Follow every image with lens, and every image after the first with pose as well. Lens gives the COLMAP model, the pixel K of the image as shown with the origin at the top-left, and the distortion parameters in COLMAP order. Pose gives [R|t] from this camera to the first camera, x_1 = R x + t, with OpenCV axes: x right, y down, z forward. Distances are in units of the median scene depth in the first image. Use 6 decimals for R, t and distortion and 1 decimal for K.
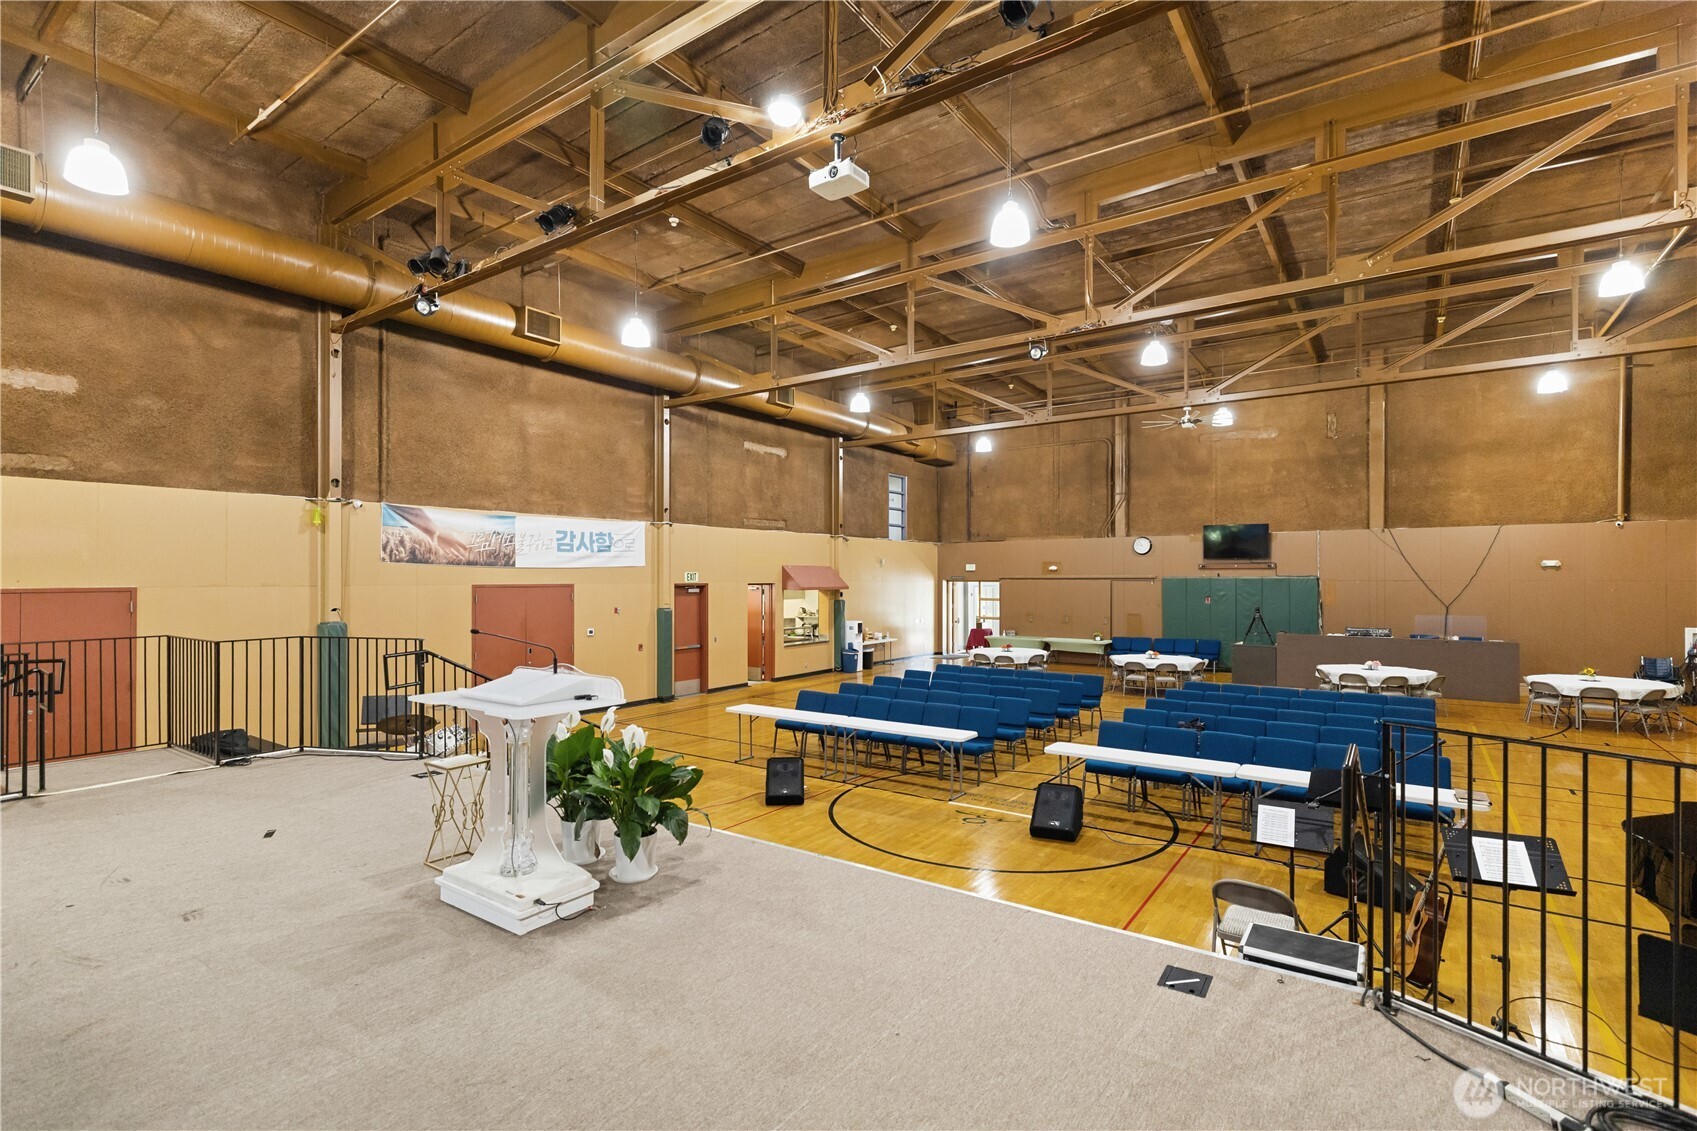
lens RADIAL K [[785.2, 0, 875.7], [0, 785.2, 563.4], [0, 0, 1]] dist [0.000701, -0.000056]
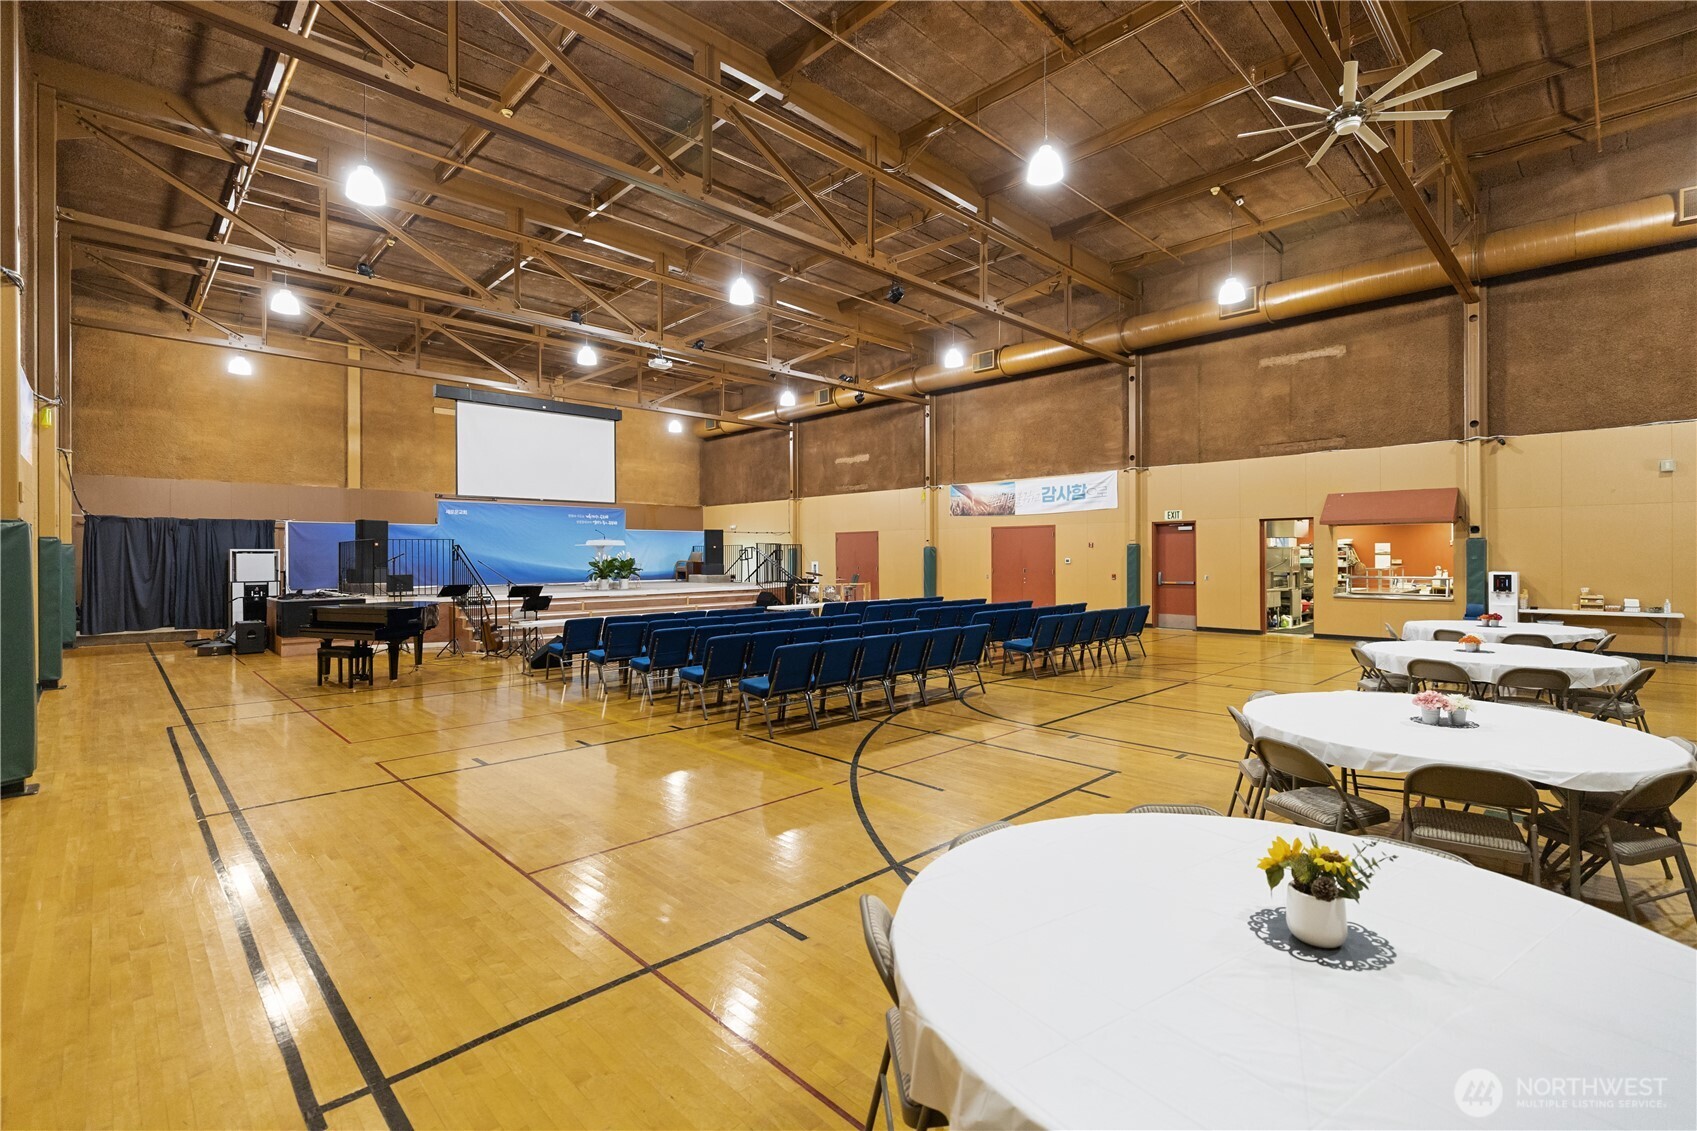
lens RADIAL K [[759.2, 0, 848.5], [0, 759.2, 565.5], [0, 0, 1]] dist [0.001515, 0.000310]
pose [[-0.202892, -0.004313, -0.979192, 1.063668], [0.005750, 0.999968, -0.005596, 0.110560], [0.979184, -0.006766, -0.202861, 0.990410]]
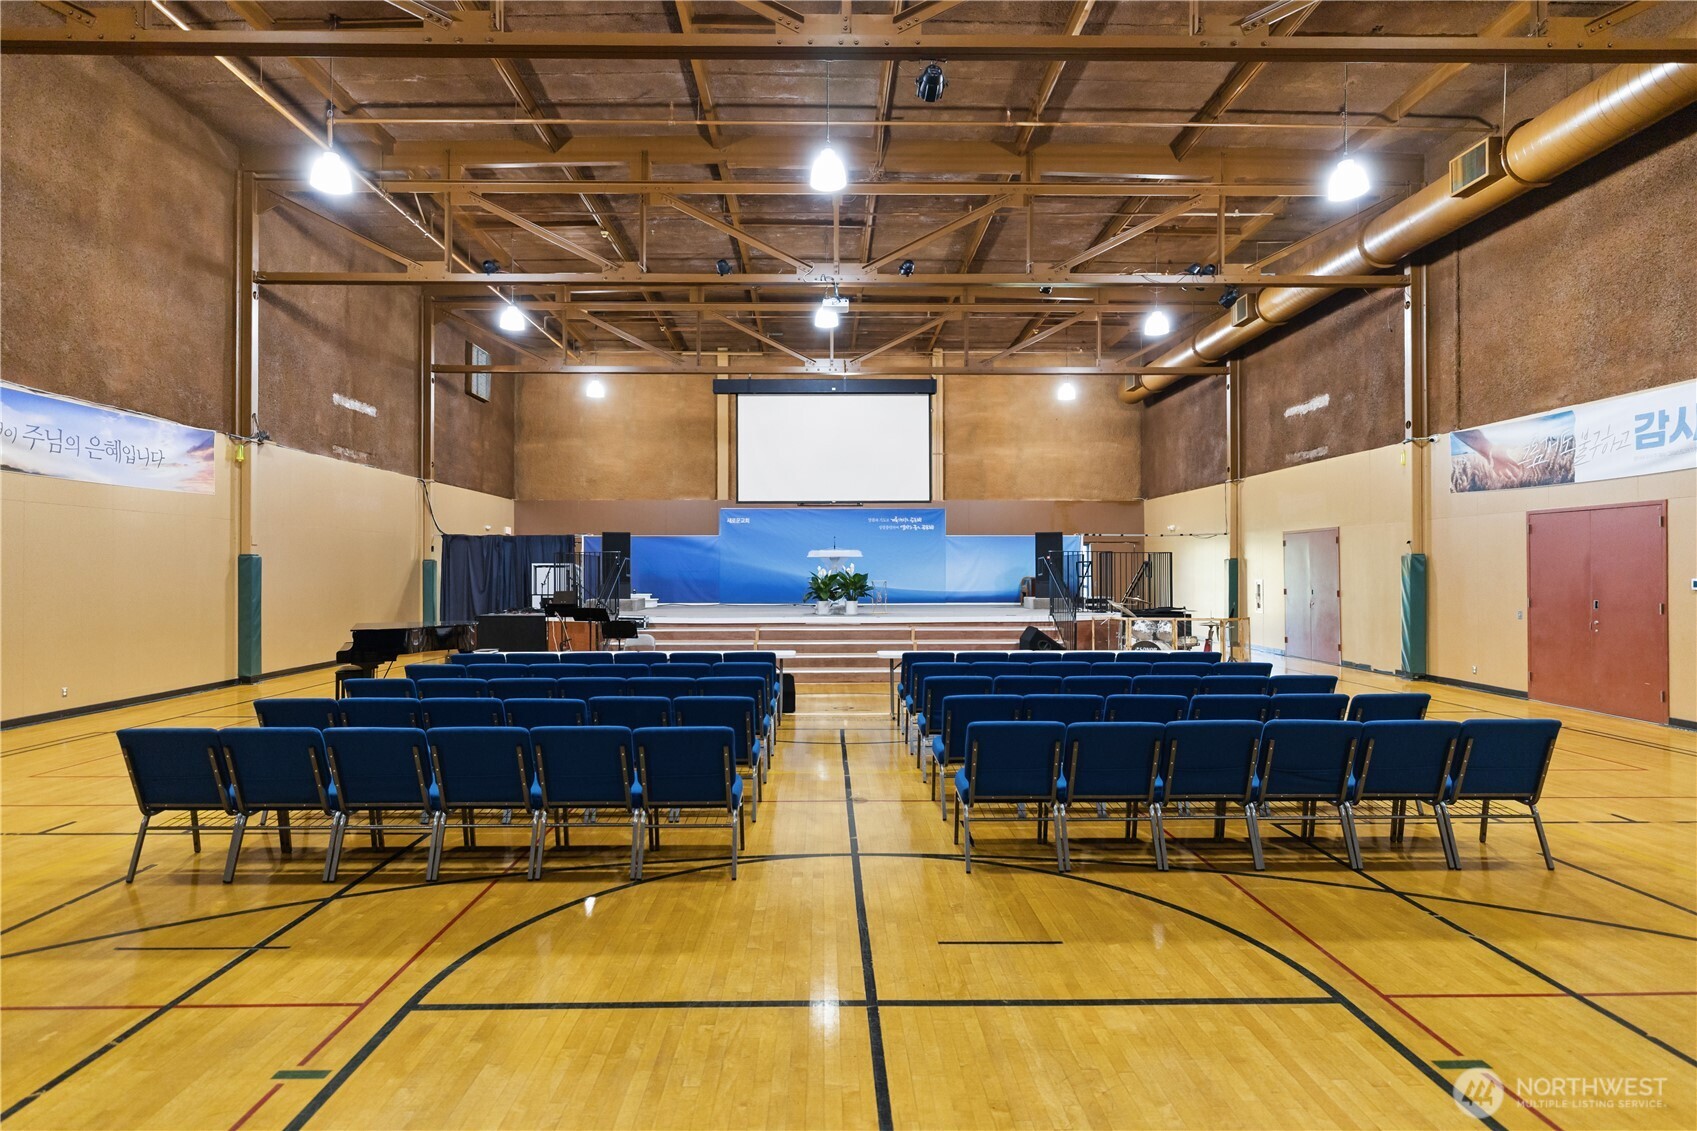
lens RADIAL K [[898.7, 0, 840.9], [0, 898.7, 571.1], [0, 0, 1]] dist [0.000335, 0.000160]
pose [[-0.821816, -0.015645, -0.569539, 0.540162], [-0.009109, 0.999856, -0.014320, 0.102038], [0.569681, -0.006580, -0.821840, 1.297405]]
